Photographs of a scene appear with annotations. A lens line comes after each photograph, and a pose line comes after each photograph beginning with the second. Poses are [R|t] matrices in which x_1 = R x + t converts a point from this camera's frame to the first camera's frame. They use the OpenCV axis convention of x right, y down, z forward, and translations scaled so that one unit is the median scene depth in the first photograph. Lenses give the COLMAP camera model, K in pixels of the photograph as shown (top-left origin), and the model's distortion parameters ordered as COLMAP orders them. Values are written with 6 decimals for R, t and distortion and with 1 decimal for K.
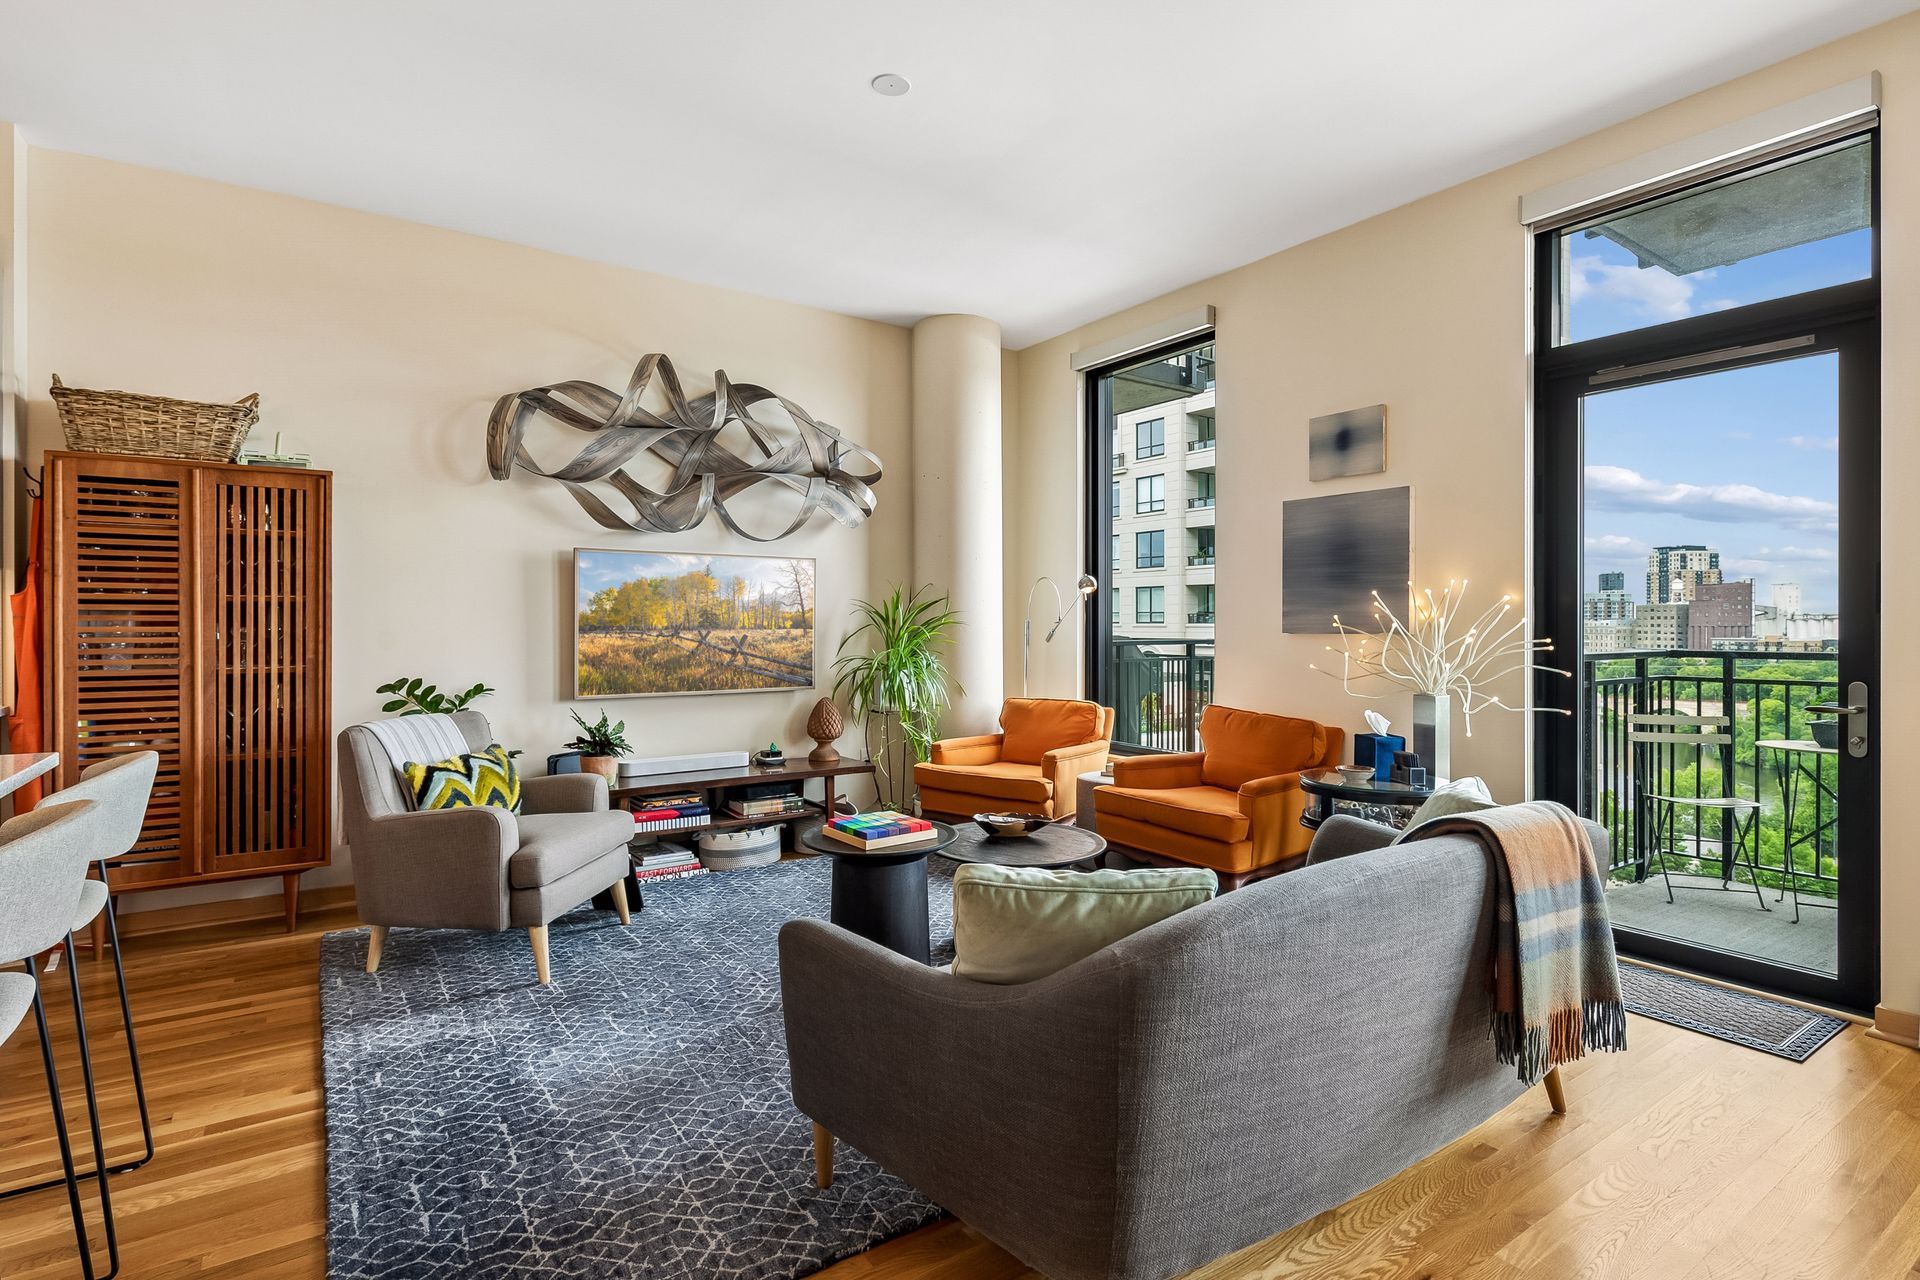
lens RADIAL K [[949.2, 0, 957.3], [0, 949.2, 625.4], [0, 0, 1]] dist [0.002970, -0.003180]
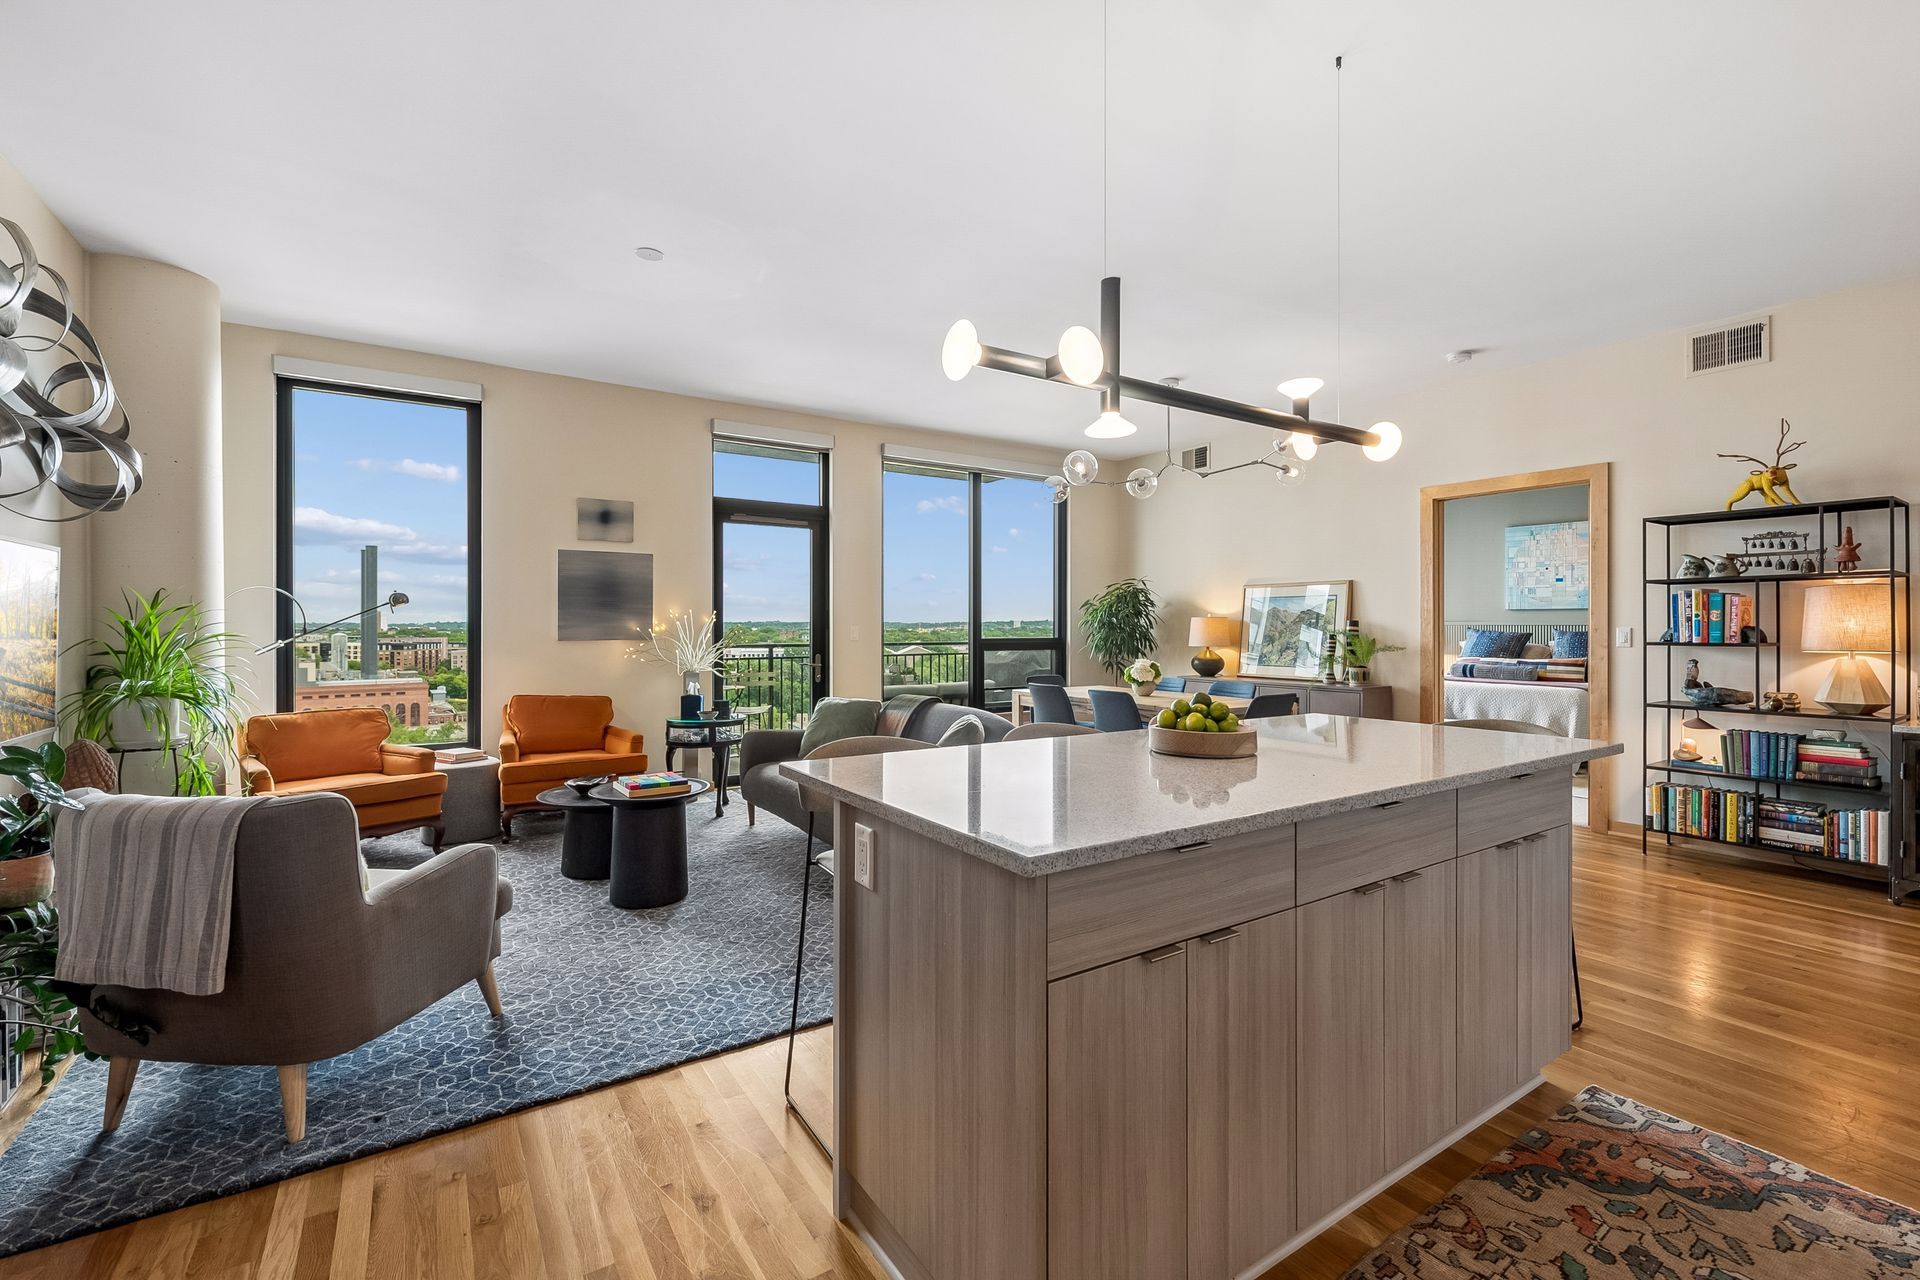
lens RADIAL K [[806.4, 0, 960.5], [0, 806.4, 630.5], [0, 0, 1]] dist [0.006634, -0.002974]
pose [[0.018111, -0.004038, 0.999828, -0.960920], [0.001272, 0.999991, 0.004016, -0.011683], [-0.999835, 0.001199, 0.018116, 0.396871]]
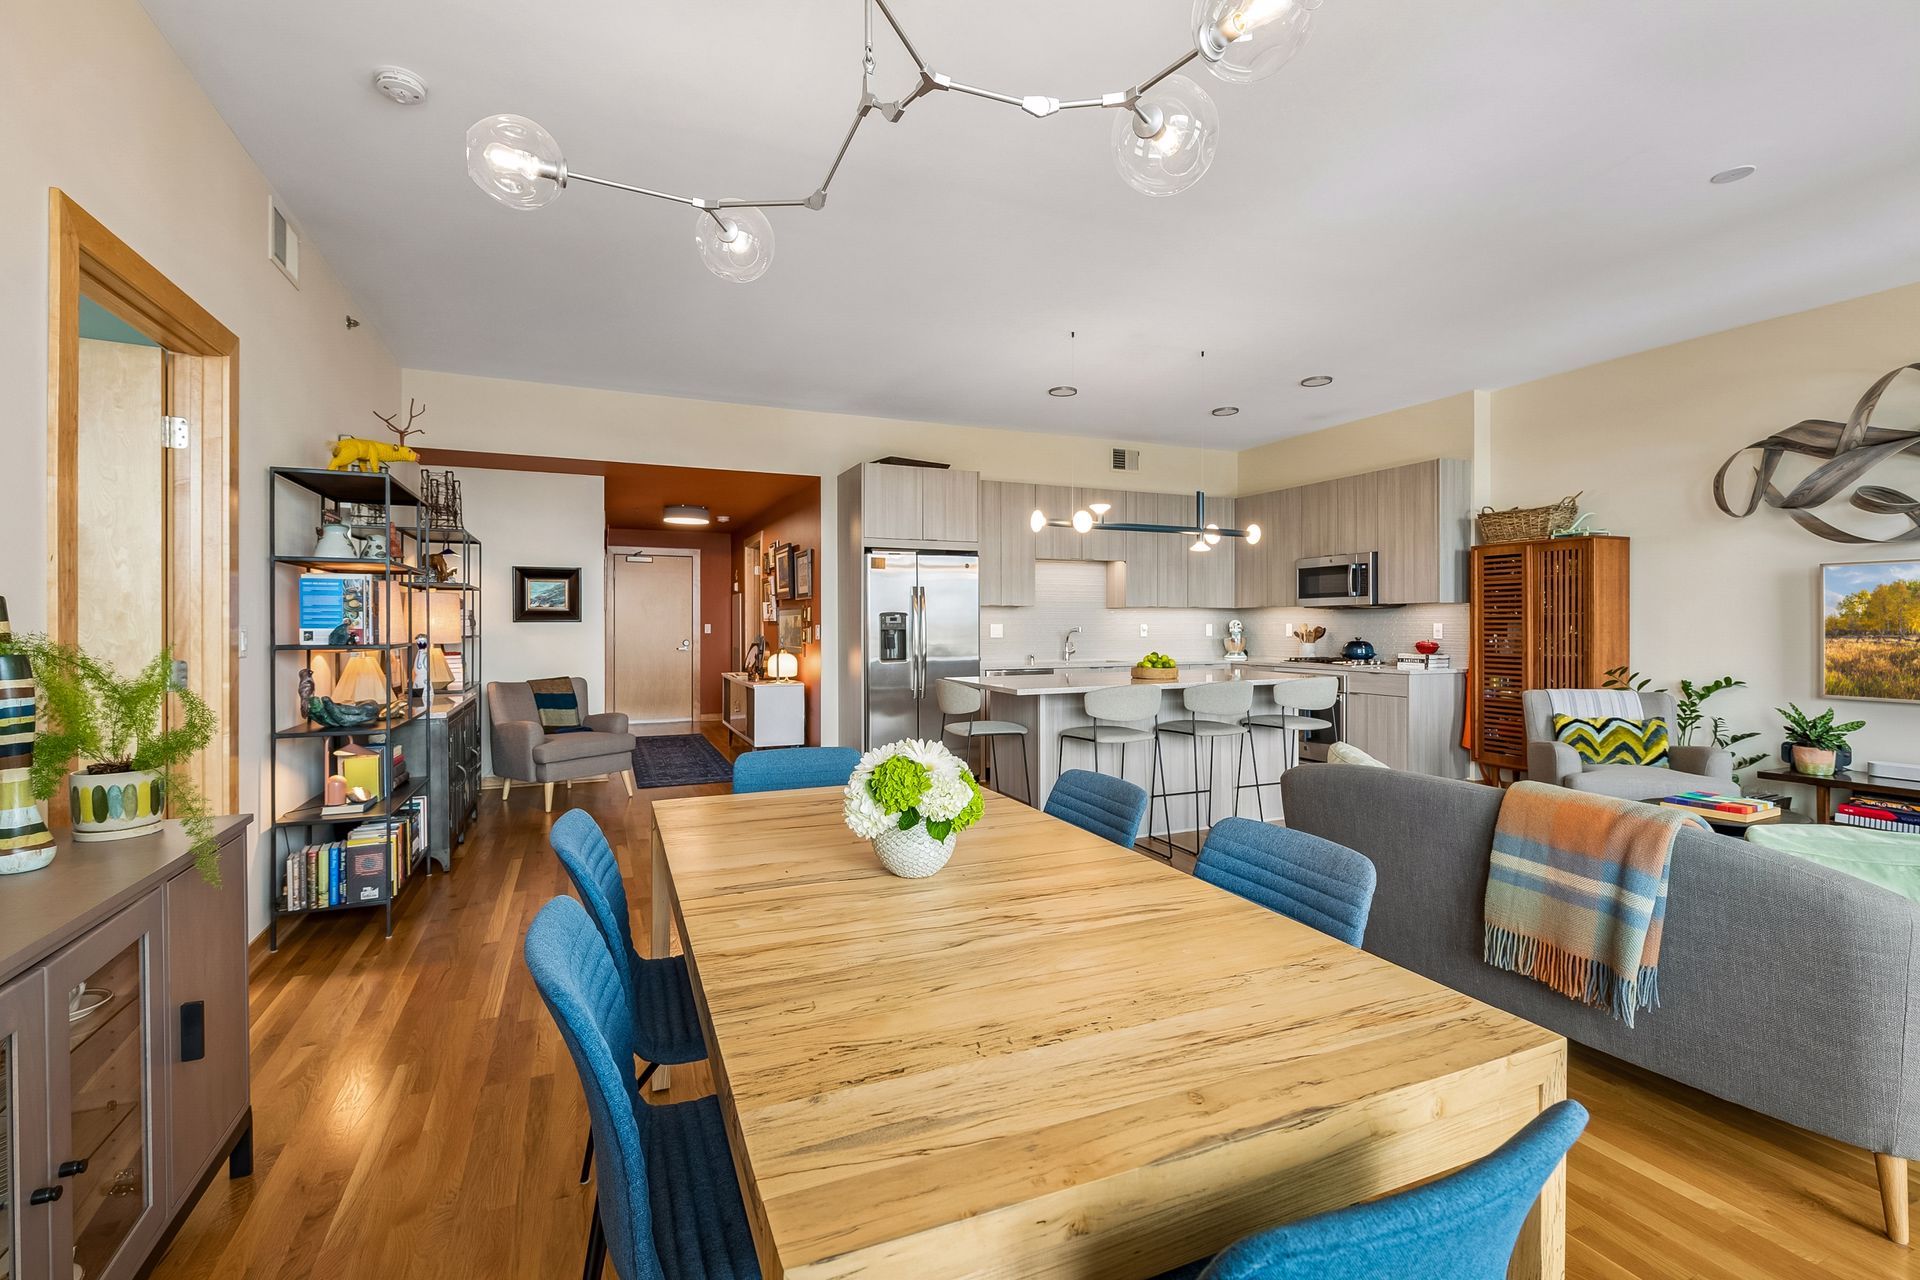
lens RADIAL K [[857.3, 0, 954.6], [0, 857.3, 629.4], [0, 0, 1]] dist [0.004507, -0.002515]
pose [[-0.185224, 0.004400, -0.982686, 0.885659], [-0.002782, 0.999984, 0.005002, -0.006271], [0.982692, 0.003661, -0.185209, 0.187185]]
